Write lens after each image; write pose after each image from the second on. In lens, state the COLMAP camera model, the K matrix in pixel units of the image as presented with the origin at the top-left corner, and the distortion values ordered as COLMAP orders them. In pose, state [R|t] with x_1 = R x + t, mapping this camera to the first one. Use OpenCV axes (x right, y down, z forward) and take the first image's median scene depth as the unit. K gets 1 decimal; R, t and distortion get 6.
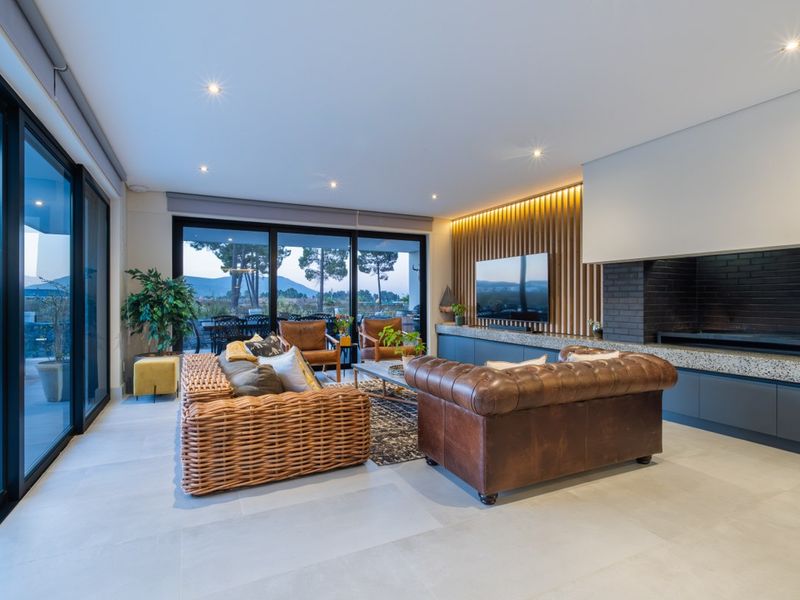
lens RADIAL K [[427.3, 0, 401.8], [0, 427.3, 296.5], [0, 0, 1]] dist [-0.000088, 0.001486]
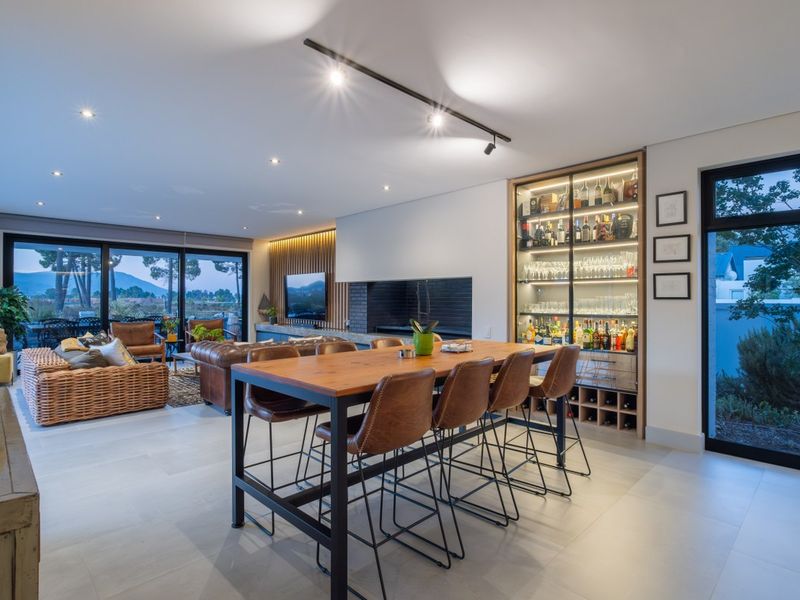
lens RADIAL K [[427.3, 0, 401.8], [0, 427.3, 296.5], [0, 0, 1]] dist [-0.000088, 0.001486]
pose [[0.953852, 0.004988, 0.300236, 0.158529], [-0.004968, 0.999987, -0.000830, -0.022441], [-0.300236, -0.000700, 0.953865, -0.466828]]
